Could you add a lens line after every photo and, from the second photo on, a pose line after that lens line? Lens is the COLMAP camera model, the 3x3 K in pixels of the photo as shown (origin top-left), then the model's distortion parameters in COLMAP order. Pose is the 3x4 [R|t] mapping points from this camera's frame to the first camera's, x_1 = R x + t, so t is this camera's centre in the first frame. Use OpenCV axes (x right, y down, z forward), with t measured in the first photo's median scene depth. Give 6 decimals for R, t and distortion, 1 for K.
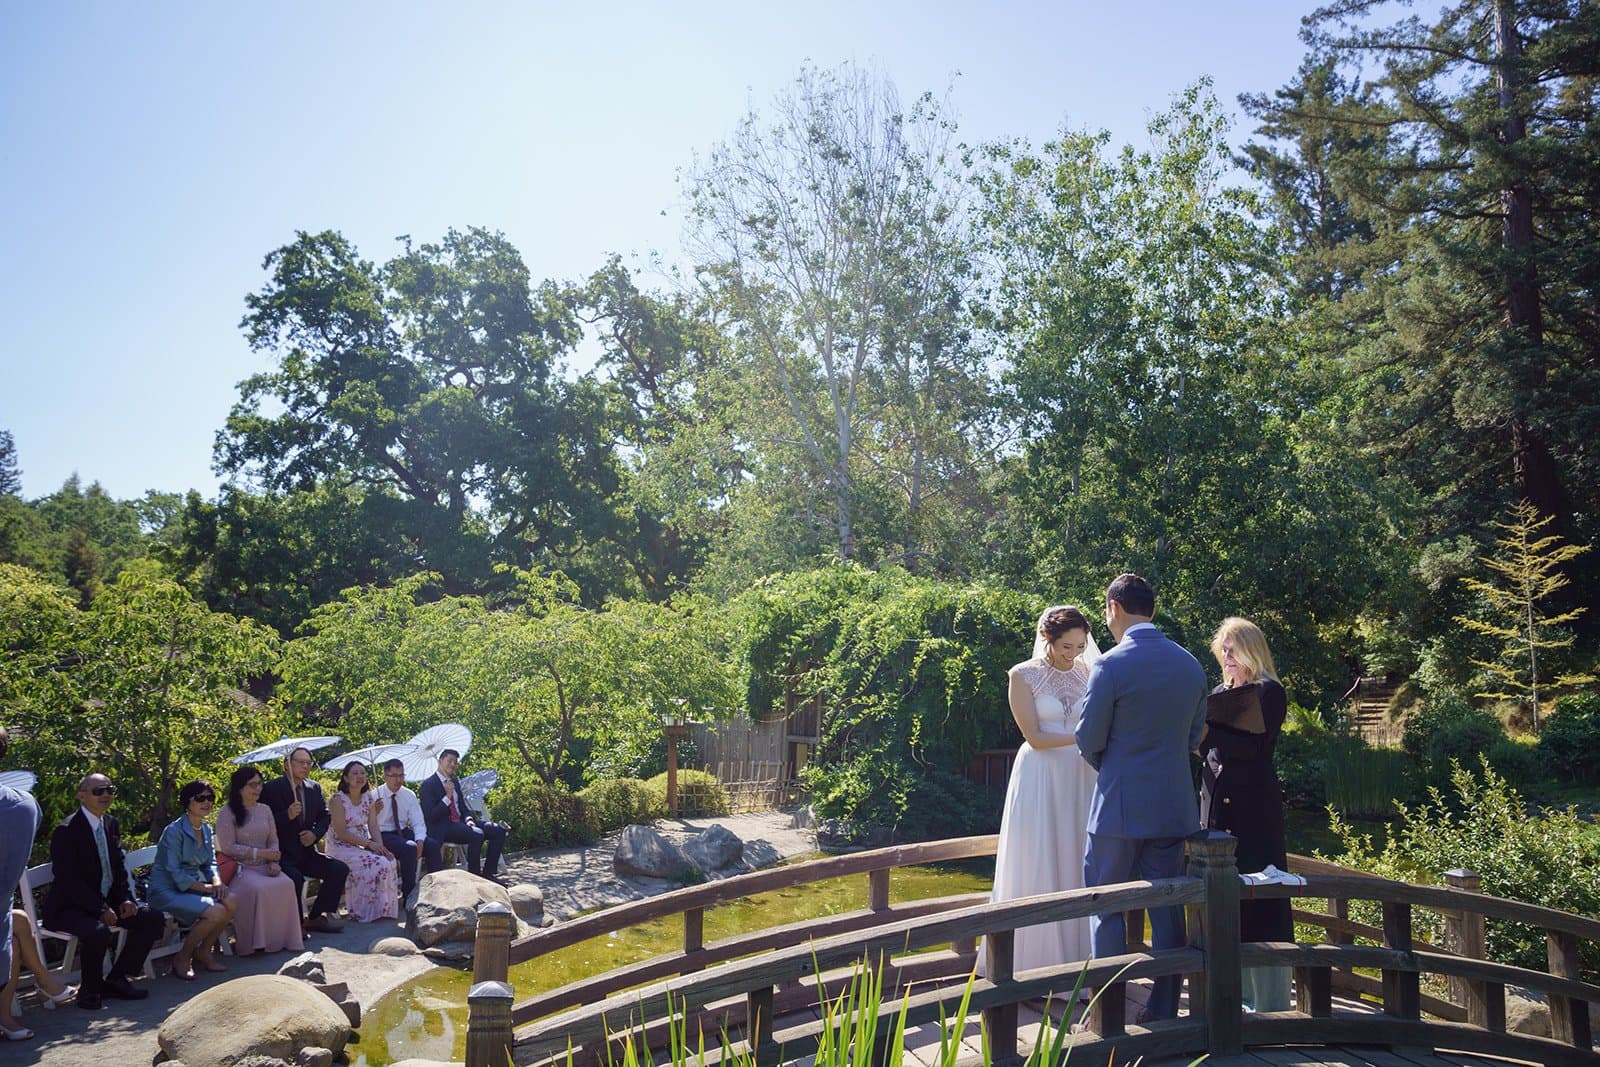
lens RADIAL K [[1131.5, 0, 800.0], [0, 1131.5, 533.5], [0, 0, 1]] dist [-0.129972, 0.102663]
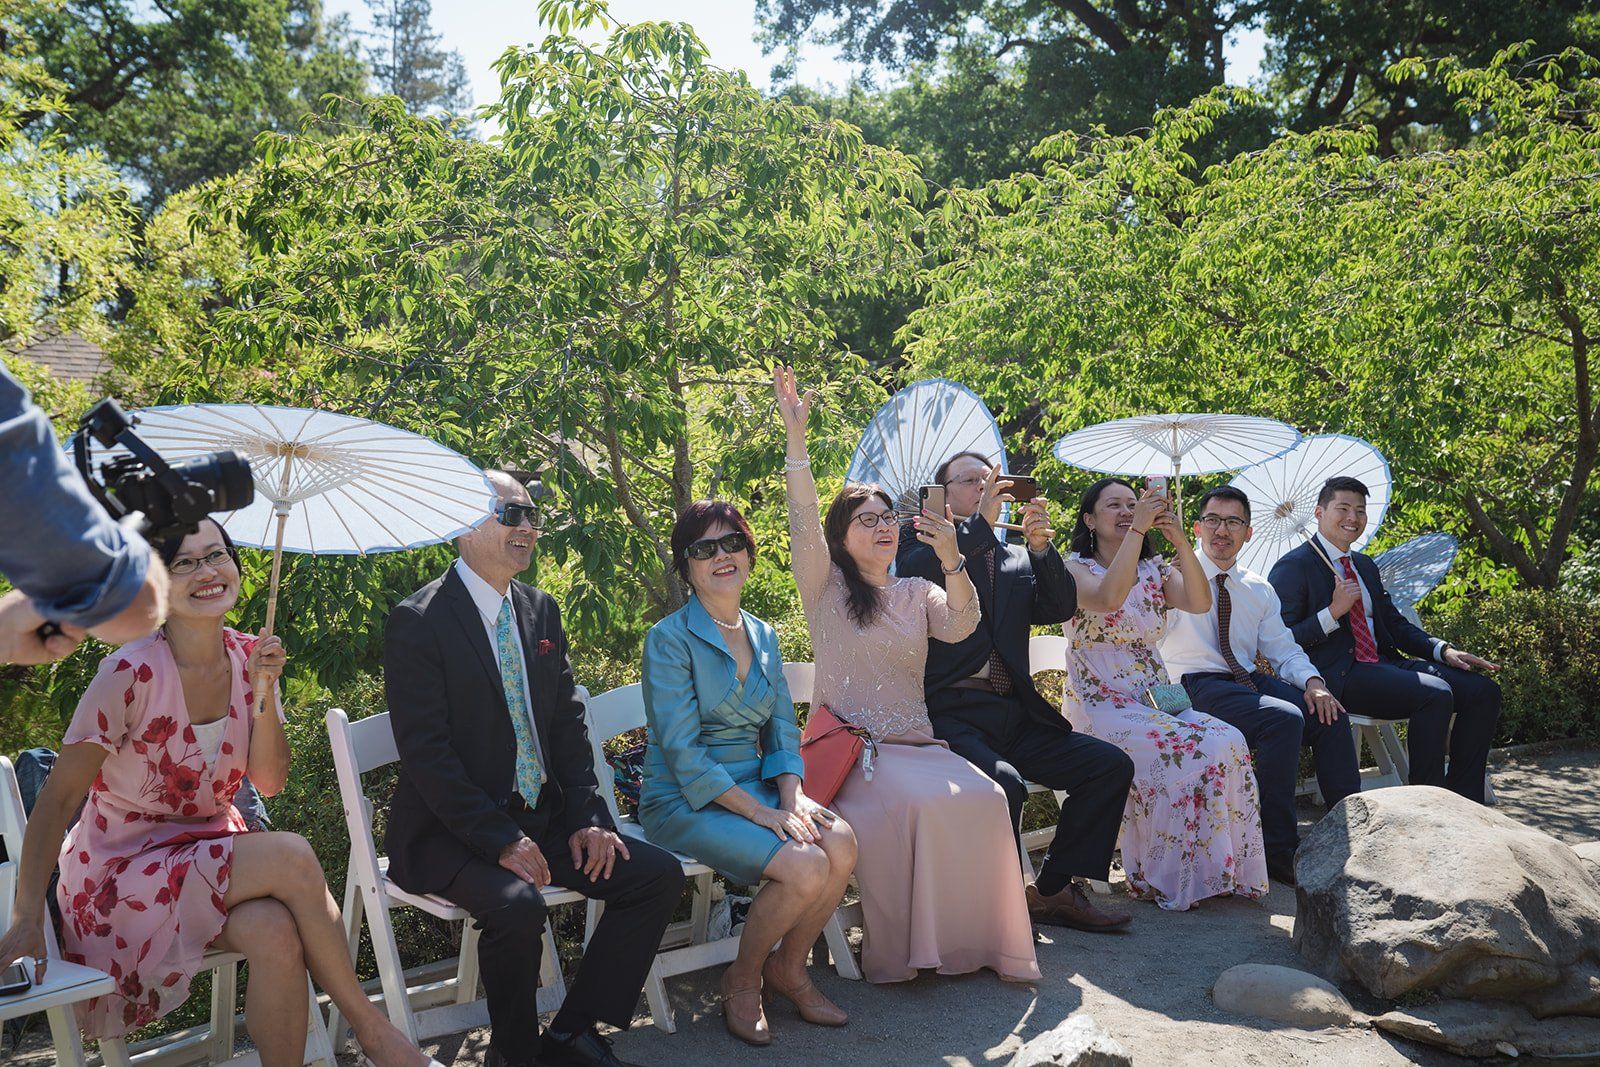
lens RADIAL K [[1171.9, 0, 802.0], [0, 1171.9, 571.8], [0, 0, 1]] dist [0.002070, 0.244322]
pose [[0.887204, -0.011375, -0.461237, -0.318812], [0.068264, 0.991929, 0.106846, 0.185700], [0.456299, -0.126280, 0.880820, 0.594185]]
